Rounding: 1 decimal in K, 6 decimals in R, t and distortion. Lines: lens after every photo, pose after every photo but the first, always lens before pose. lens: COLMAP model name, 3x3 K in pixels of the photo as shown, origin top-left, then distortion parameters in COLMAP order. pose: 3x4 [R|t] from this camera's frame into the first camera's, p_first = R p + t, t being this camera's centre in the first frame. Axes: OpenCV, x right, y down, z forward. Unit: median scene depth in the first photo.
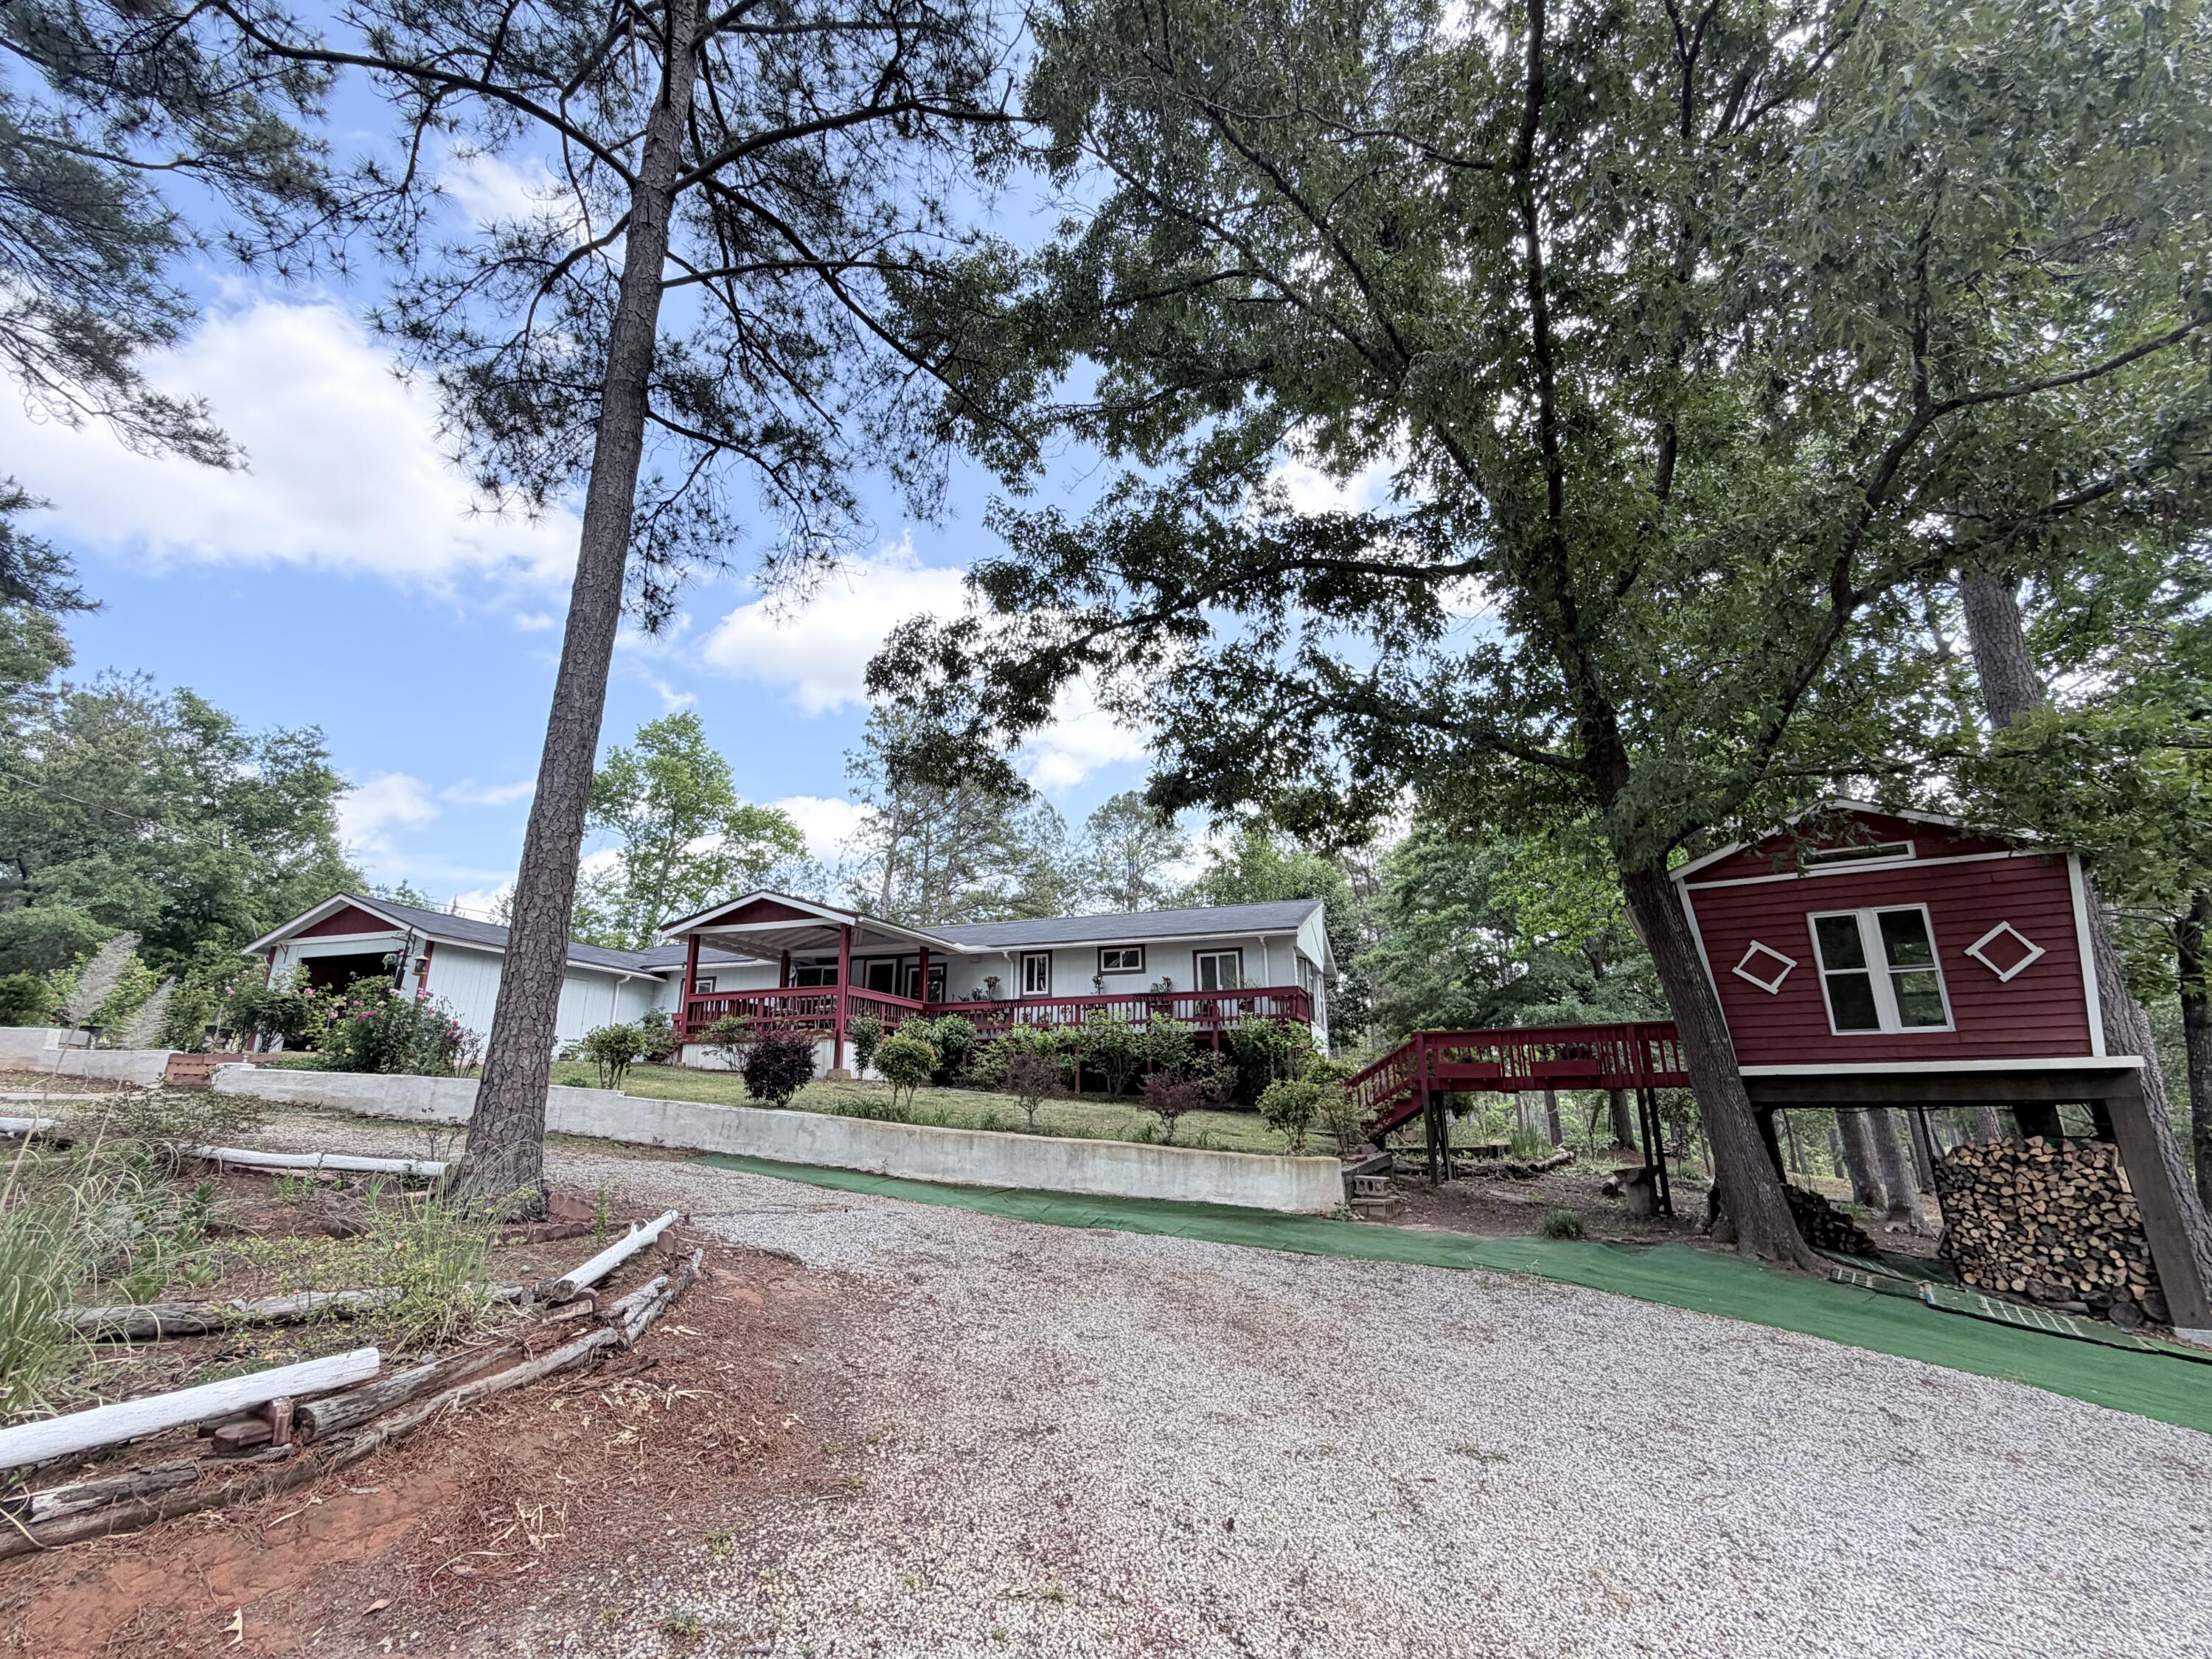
lens RADIAL K [[1007.0, 0, 1098.9], [0, 1007.0, 845.6], [0, 0, 1]] dist [0.001735, 0.000122]
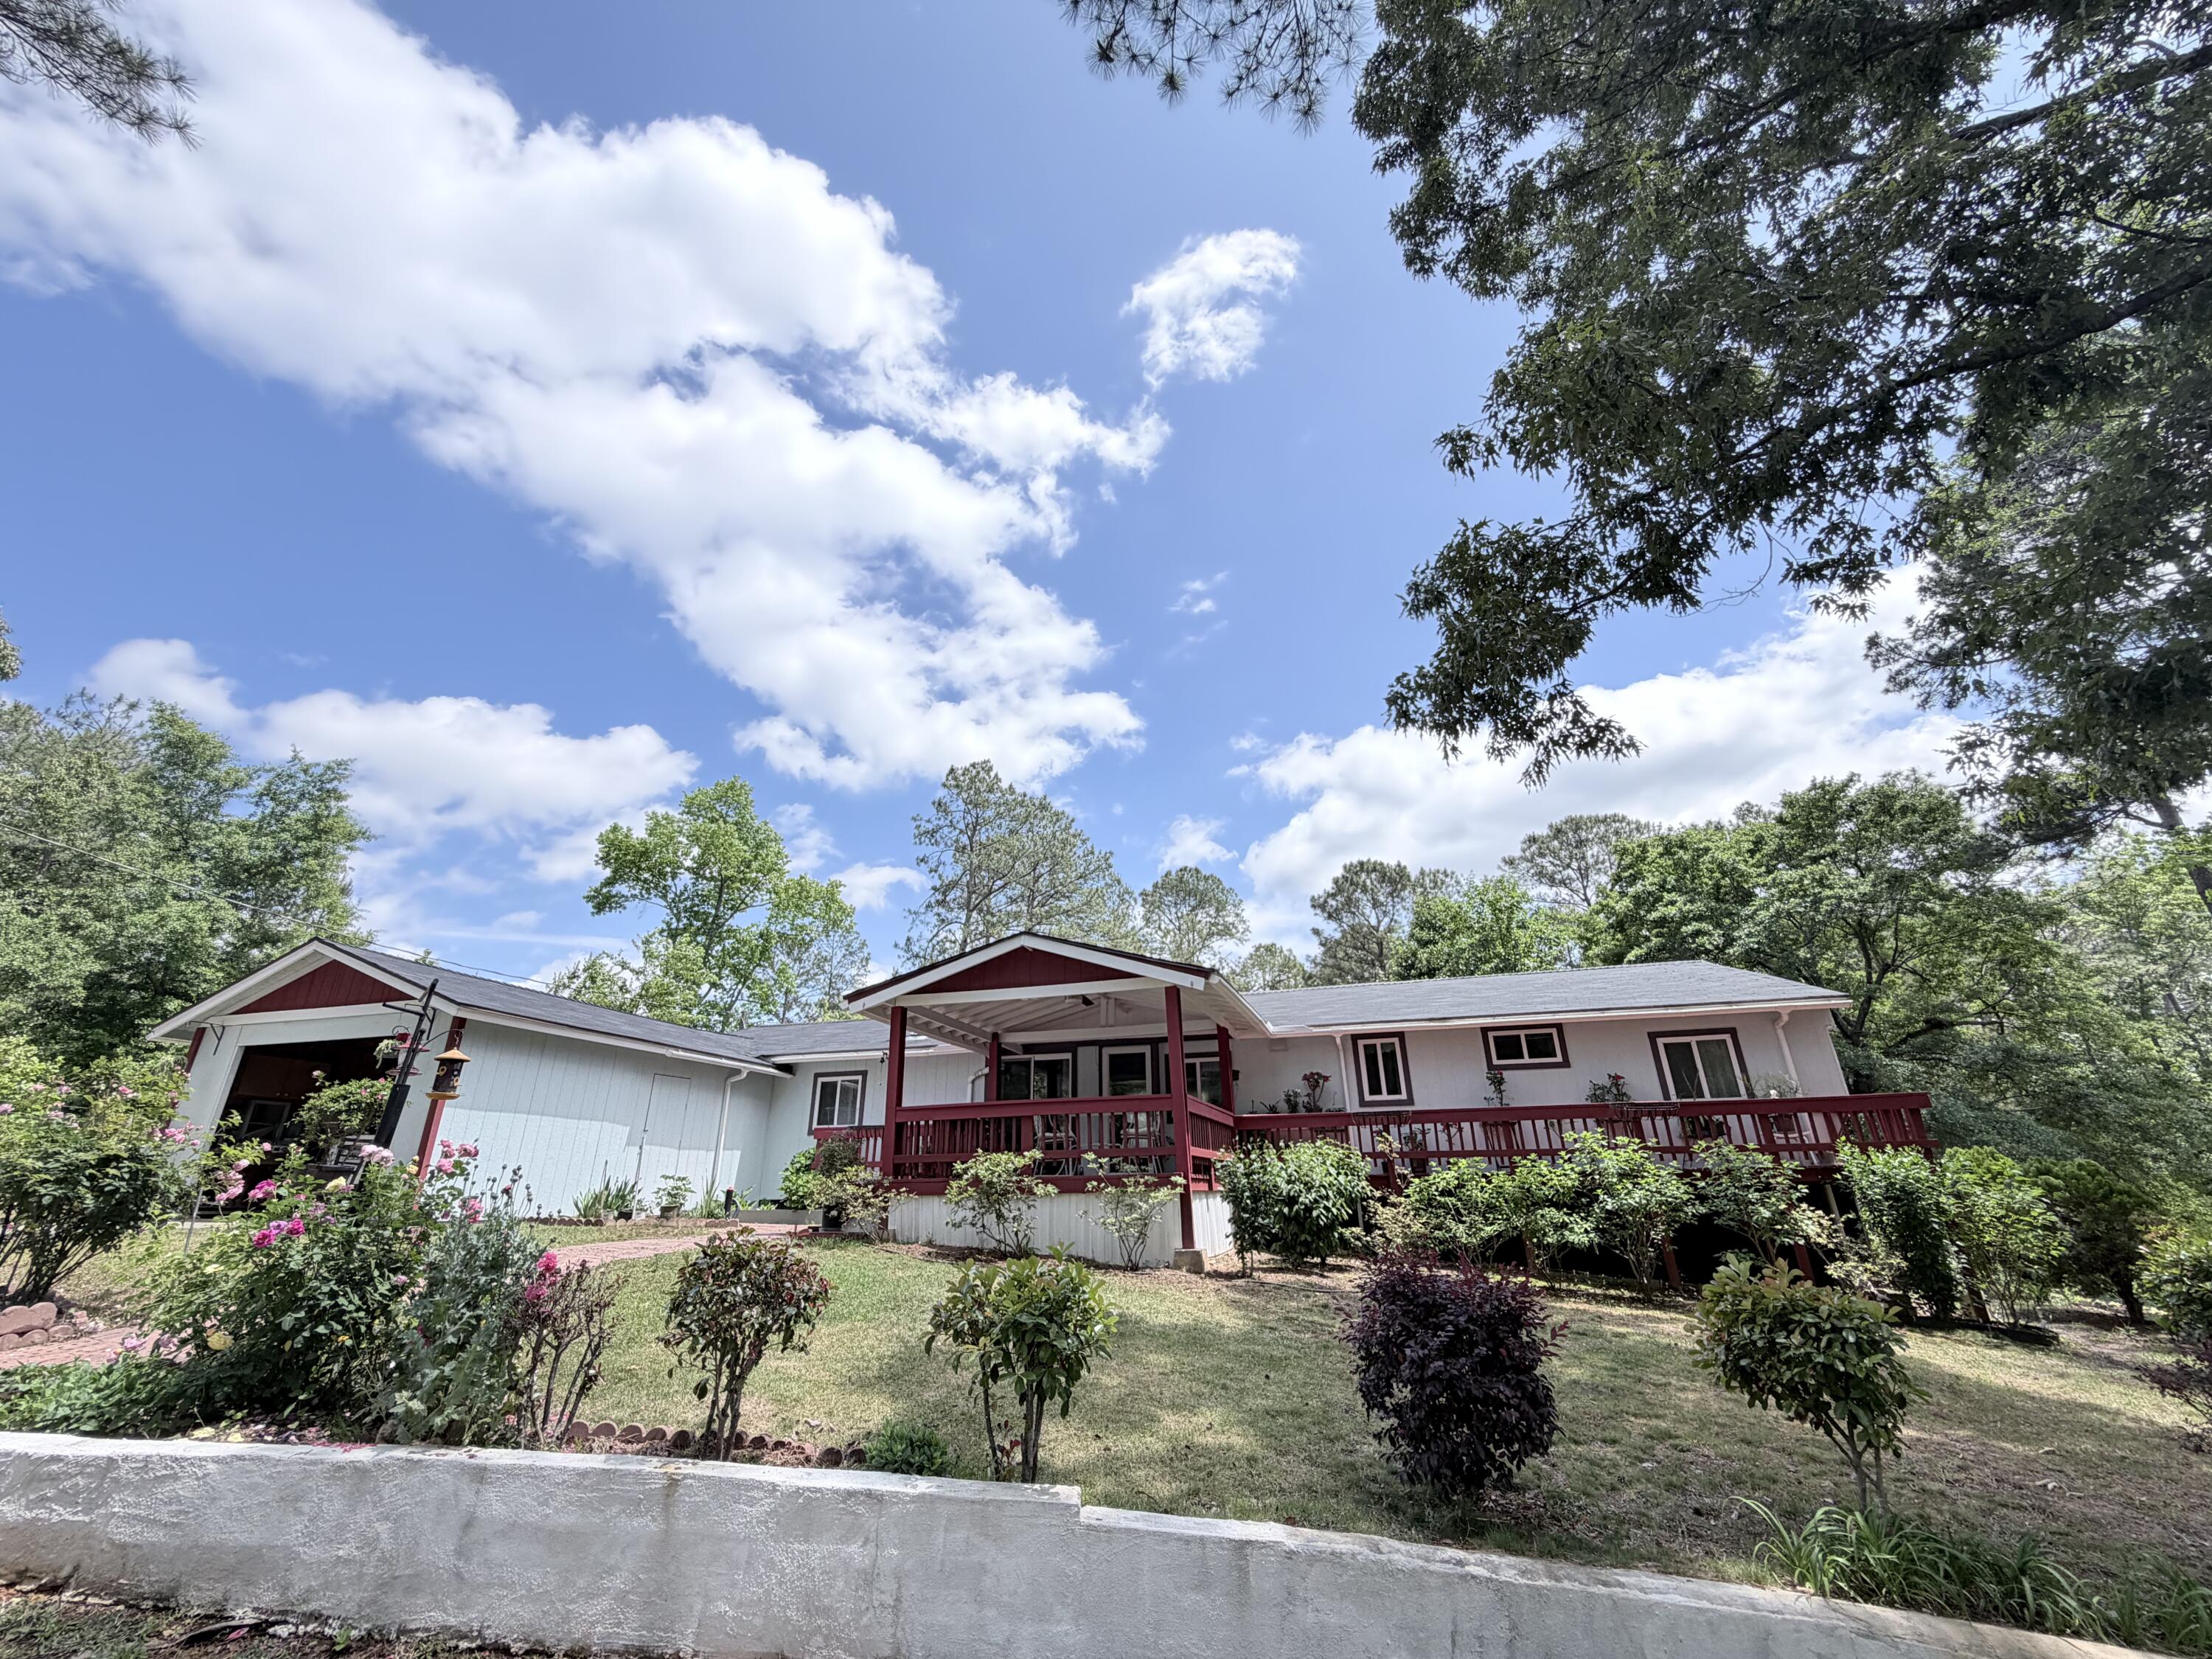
lens RADIAL K [[885.5, 0, 1096.7], [0, 885.5, 841.1], [0, 0, 1]] dist [0.001739, -0.000357]
pose [[0.999092, 0.008013, 0.041837, -0.554179], [-0.003522, 0.994324, -0.106340, 0.079752], [-0.042452, 0.106096, 0.993449, 0.807427]]
